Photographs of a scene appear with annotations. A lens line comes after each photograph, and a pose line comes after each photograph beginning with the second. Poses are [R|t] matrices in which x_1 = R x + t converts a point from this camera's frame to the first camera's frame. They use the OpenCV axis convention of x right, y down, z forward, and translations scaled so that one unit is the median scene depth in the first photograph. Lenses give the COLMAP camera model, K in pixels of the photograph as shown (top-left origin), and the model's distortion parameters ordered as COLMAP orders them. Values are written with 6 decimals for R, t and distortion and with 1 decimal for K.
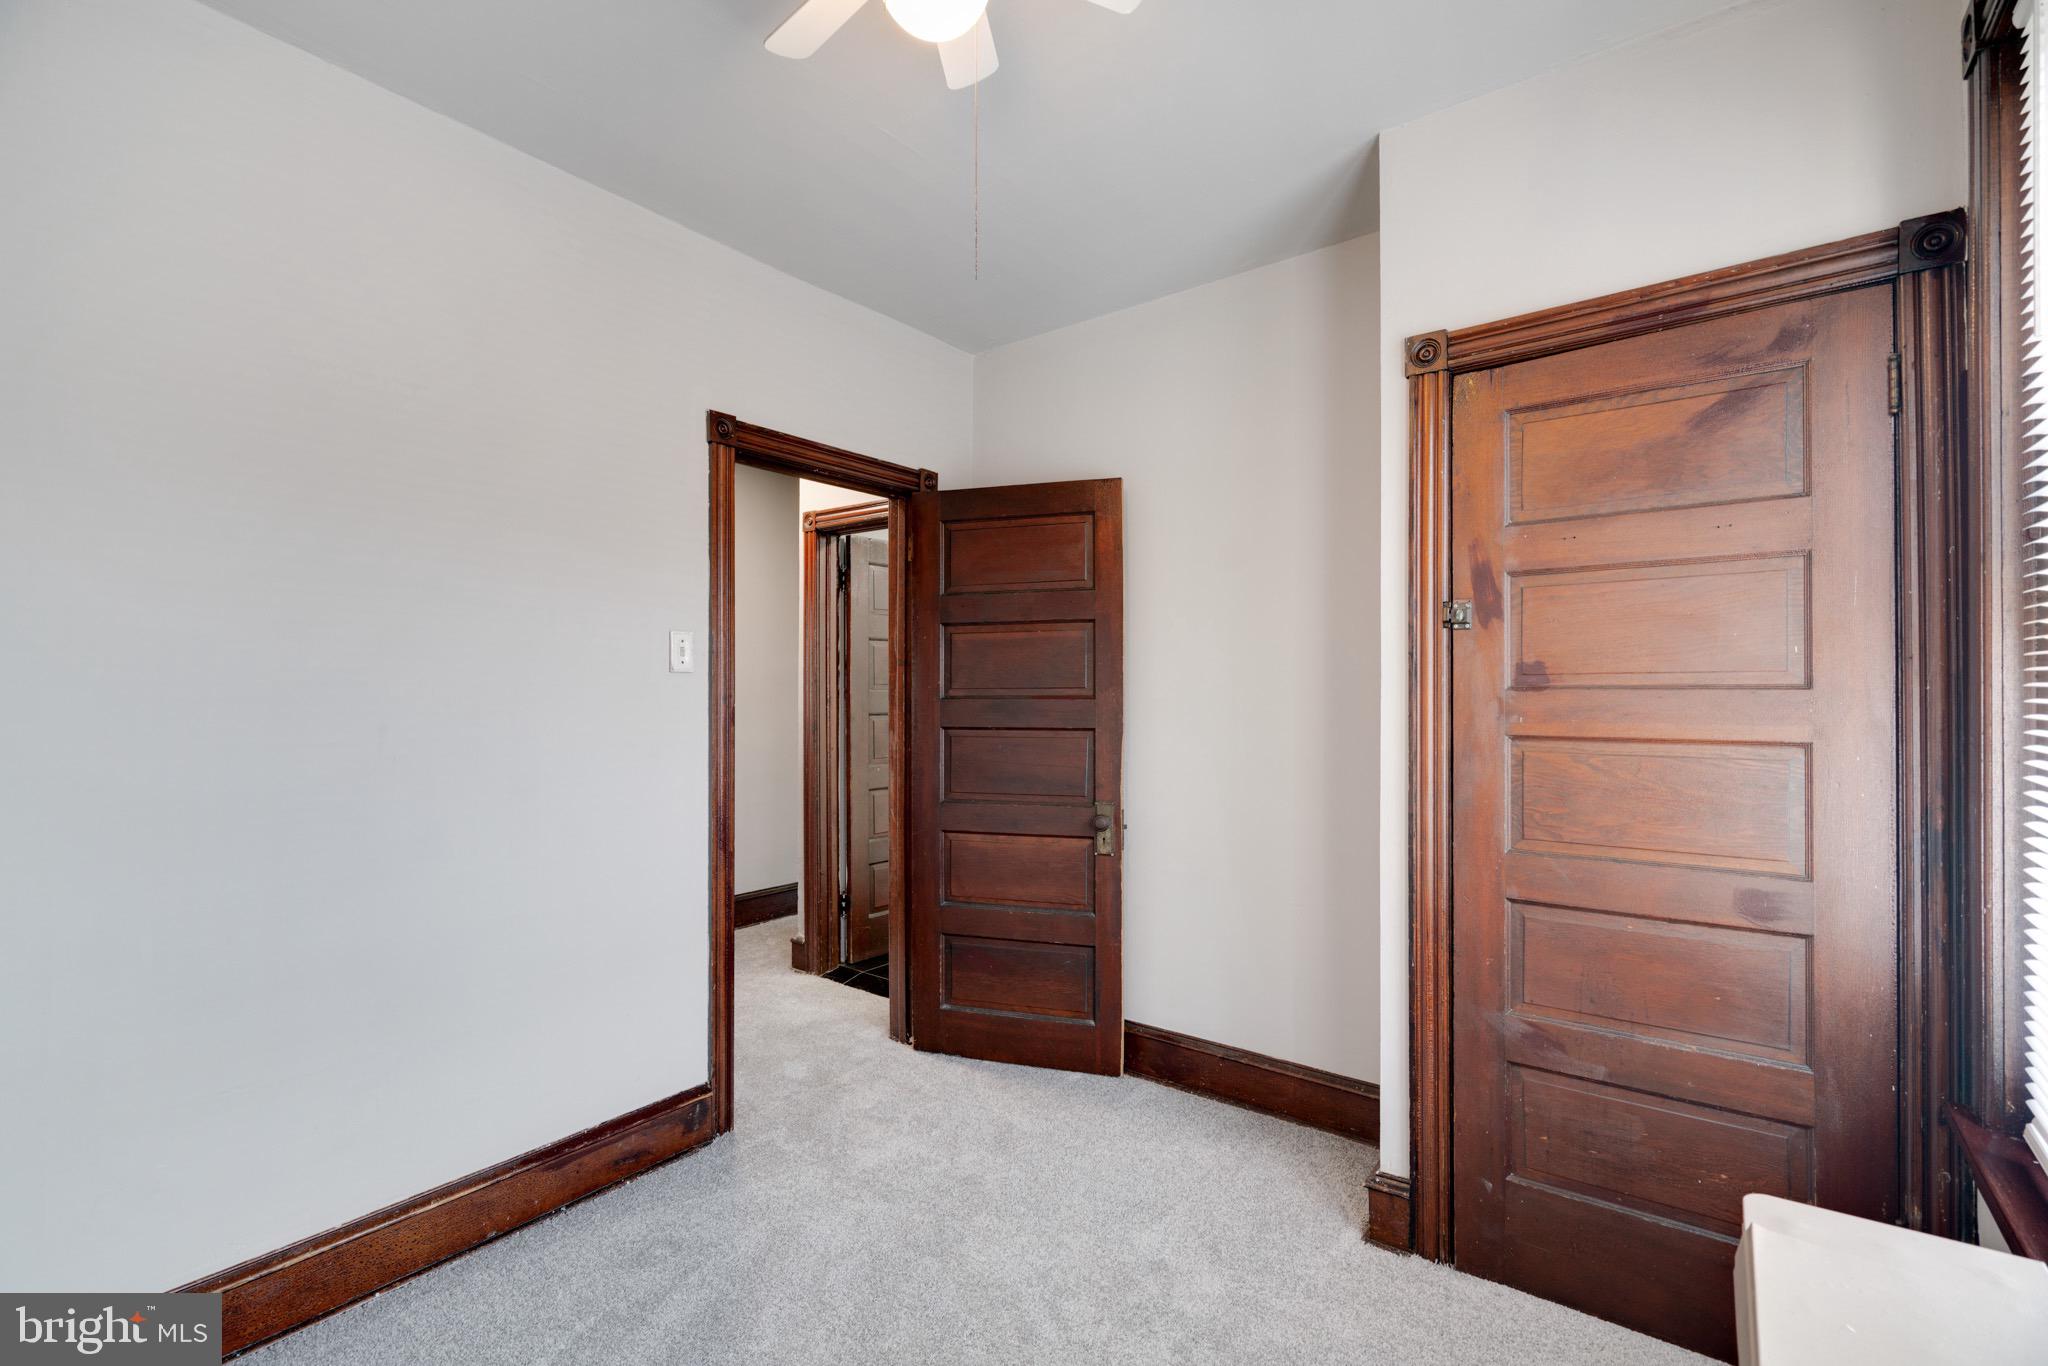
lens RADIAL K [[925.4, 0, 1021.5], [0, 925.4, 690.1], [0, 0, 1]] dist [-0.004573, -0.000103]
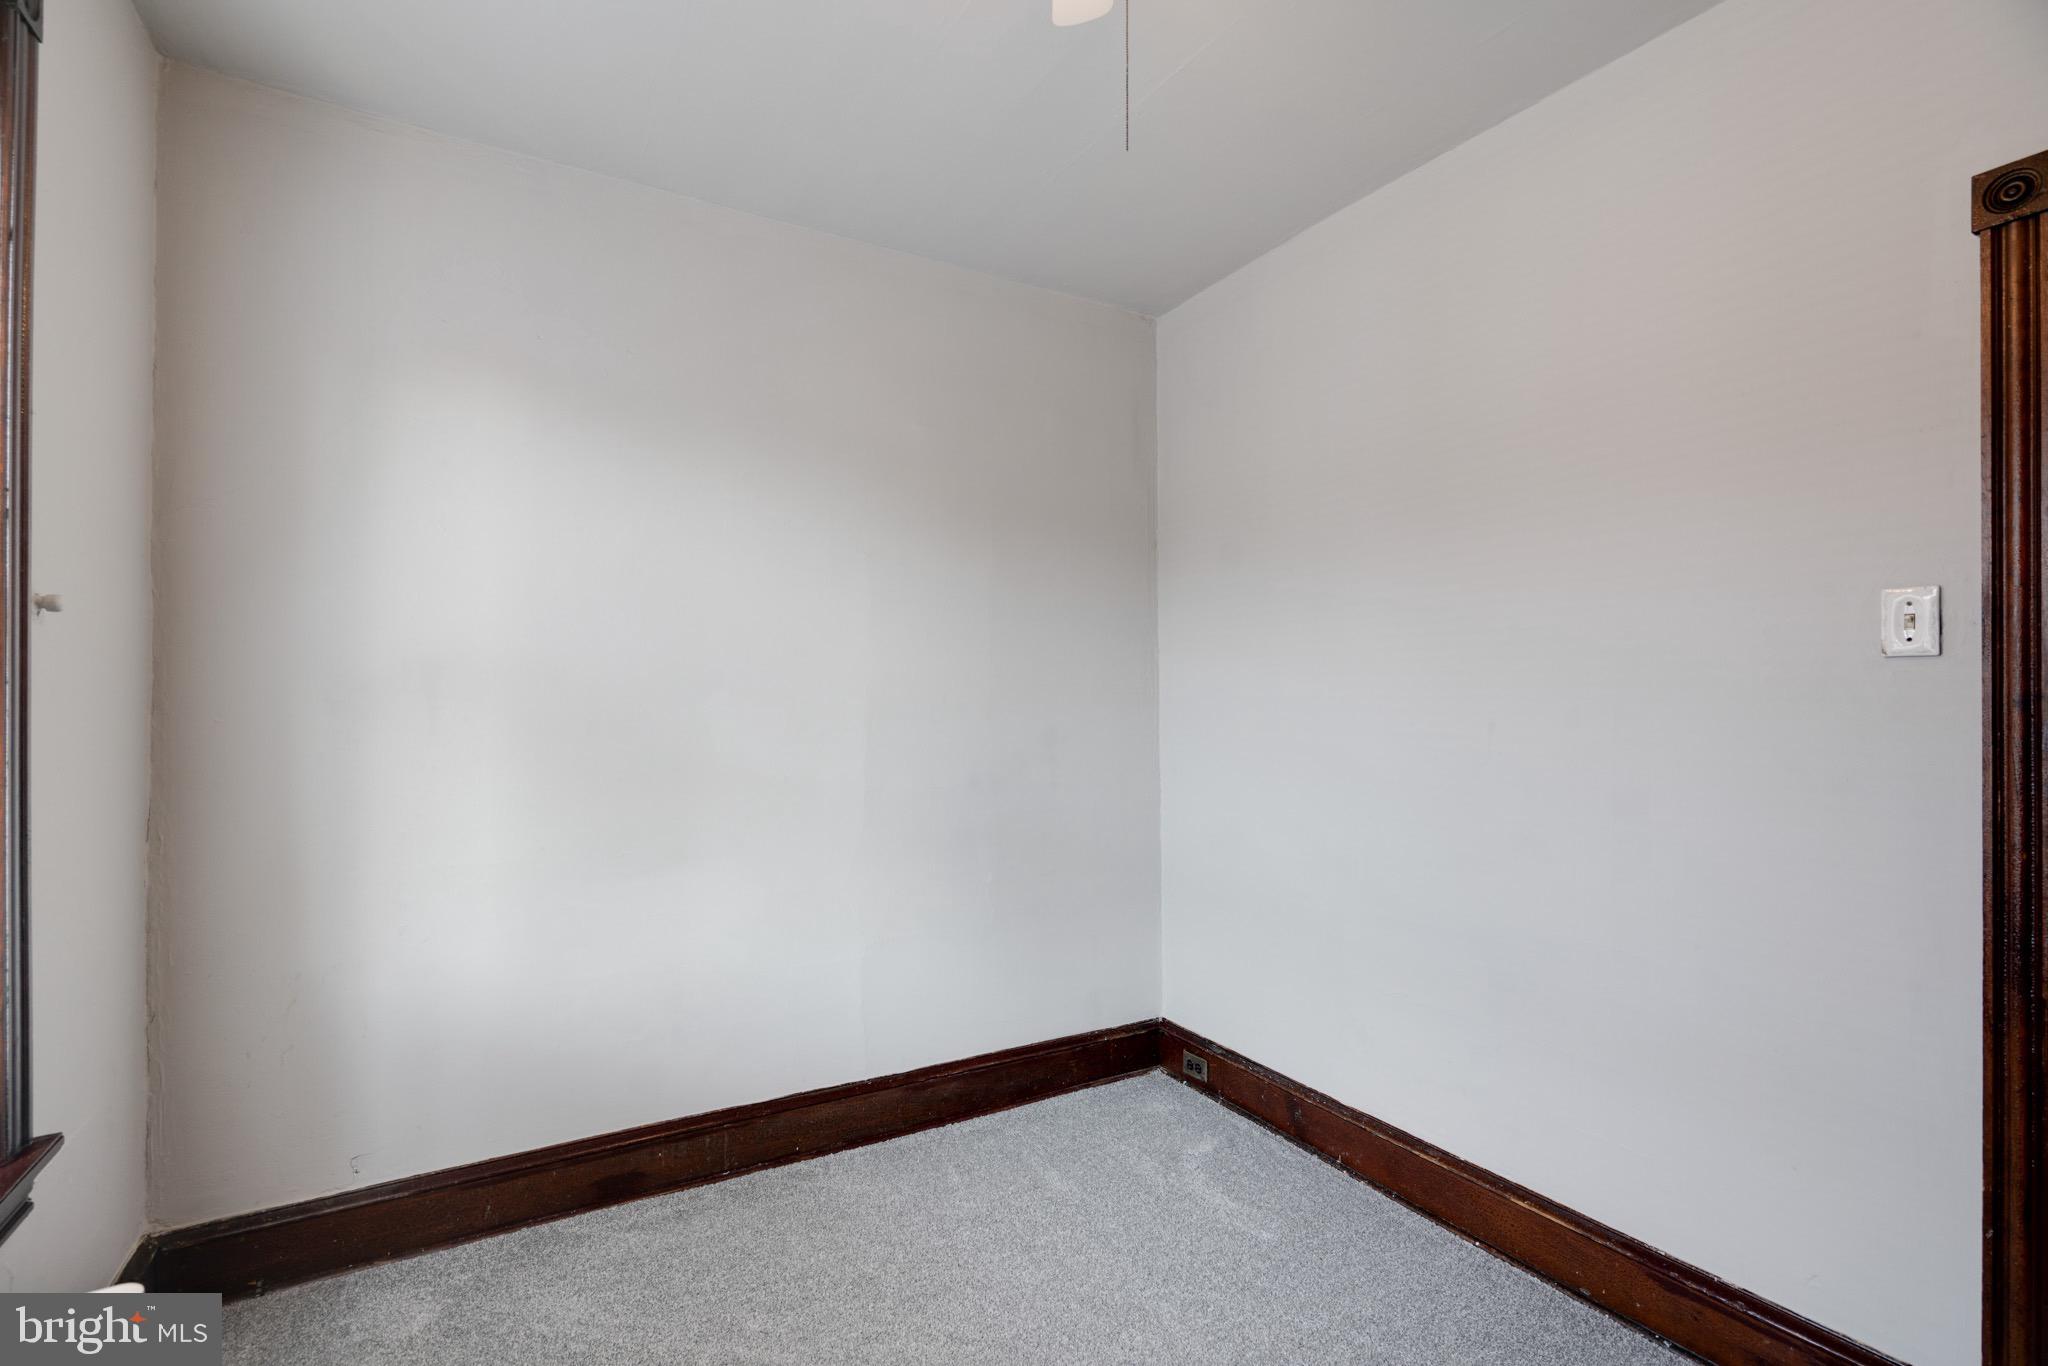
lens RADIAL K [[925.4, 0, 1024.0], [0, 925.4, 687.3], [0, 0, 1]] dist [-0.004573, -0.000103]
pose [[-0.373032, 0.003684, -0.927811, 0.316121], [0.003522, 0.999991, 0.002555, -0.003030], [0.927812, -0.002315, -0.373041, 0.565229]]
